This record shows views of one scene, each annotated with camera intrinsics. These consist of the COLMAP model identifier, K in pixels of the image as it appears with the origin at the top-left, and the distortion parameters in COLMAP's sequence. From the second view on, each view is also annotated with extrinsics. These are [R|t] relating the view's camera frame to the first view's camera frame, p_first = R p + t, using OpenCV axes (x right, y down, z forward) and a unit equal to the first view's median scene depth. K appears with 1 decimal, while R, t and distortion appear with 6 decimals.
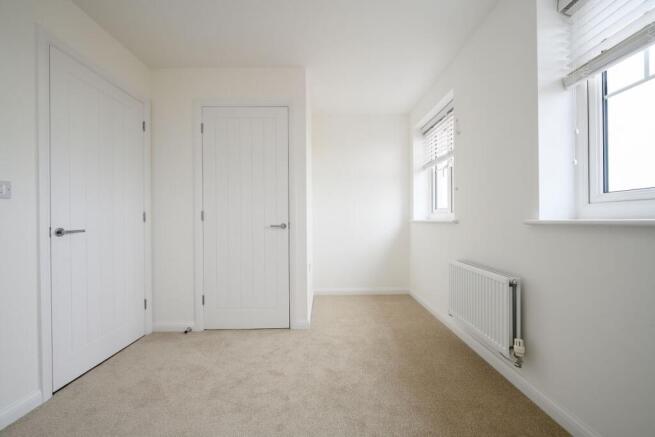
lens RADIAL K [[263.0, 0, 327.5], [0, 263.0, 218.5], [0, 0, 1]] dist [0.002699, 0.000434]
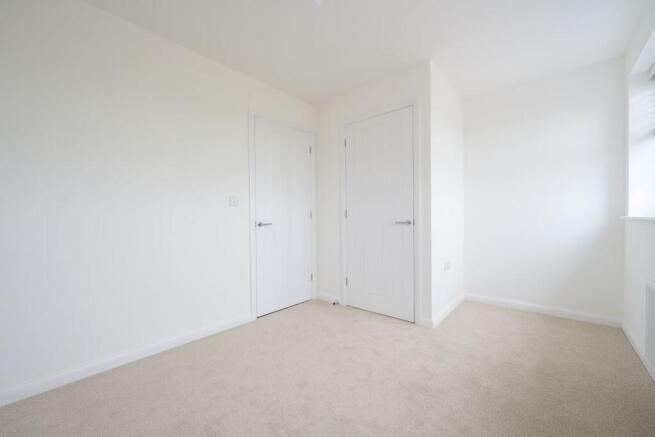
lens RADIAL K [[259.9, 0, 327.5], [0, 259.9, 218.5], [0, 0, 1]] dist [0.007887, 0.000028]
pose [[0.751973, 0.002767, -0.659189, 0.275365], [0.005589, 0.999928, 0.010572, -0.001398], [0.659171, -0.011634, 0.751903, 0.020111]]
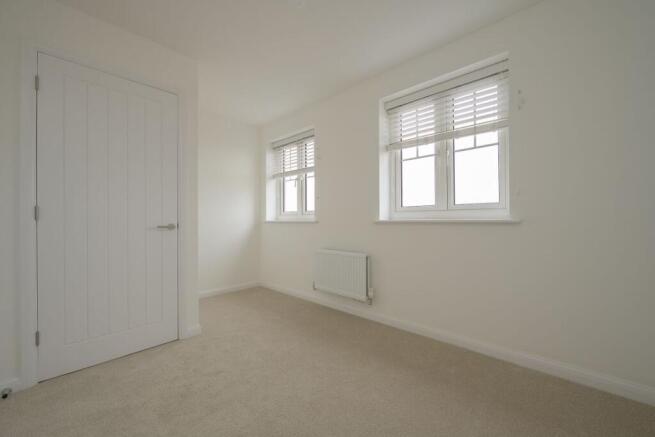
lens RADIAL K [[263.0, 0, 327.5], [0, 263.0, 218.5], [0, 0, 1]] dist [0.002699, 0.000434]
pose [[0.691224, 0.008173, 0.722594, -0.457282], [-0.004779, 0.999966, -0.006740, 0.004123], [-0.722625, 0.001206, 0.691240, 0.000062]]
